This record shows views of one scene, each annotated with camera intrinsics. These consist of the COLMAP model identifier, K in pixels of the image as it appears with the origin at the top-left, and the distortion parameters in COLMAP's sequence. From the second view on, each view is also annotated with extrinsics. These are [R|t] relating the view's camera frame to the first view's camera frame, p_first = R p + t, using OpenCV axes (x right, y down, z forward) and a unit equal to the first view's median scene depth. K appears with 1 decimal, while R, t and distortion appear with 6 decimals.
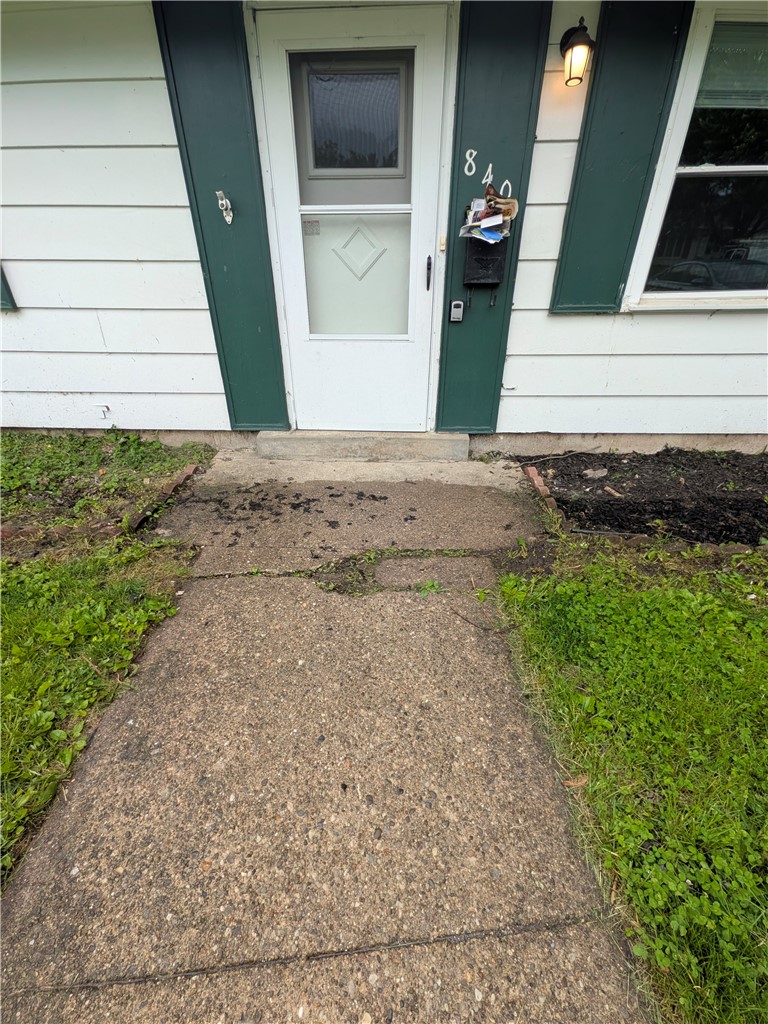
lens RADIAL K [[412.7, 0, 384.7], [0, 412.7, 509.7], [0, 0, 1]] dist [-0.000033, 0.000085]
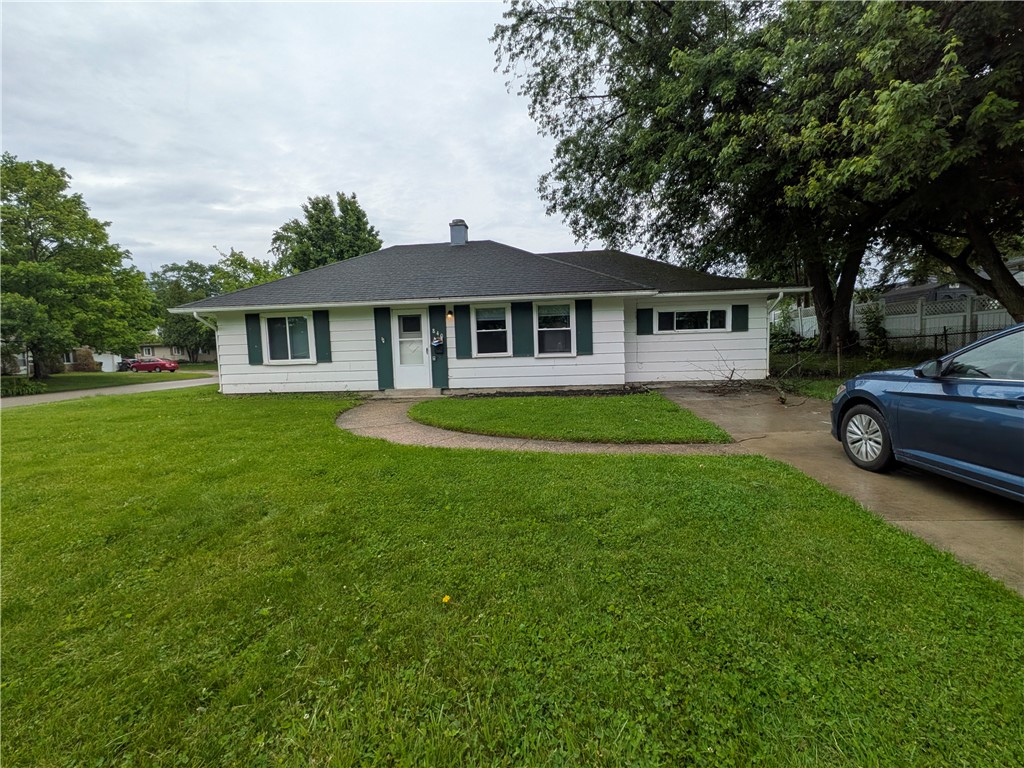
lens RADIAL K [[412.7, 0, 511.1], [0, 412.7, 383.7], [0, 0, 1]] dist [-0.000033, 0.000085]
pose [[0.997044, -0.024006, -0.072986, 1.218475], [-0.007827, 0.913262, -0.407298, 1.411051], [0.076433, 0.406665, 0.910374, -2.578275]]
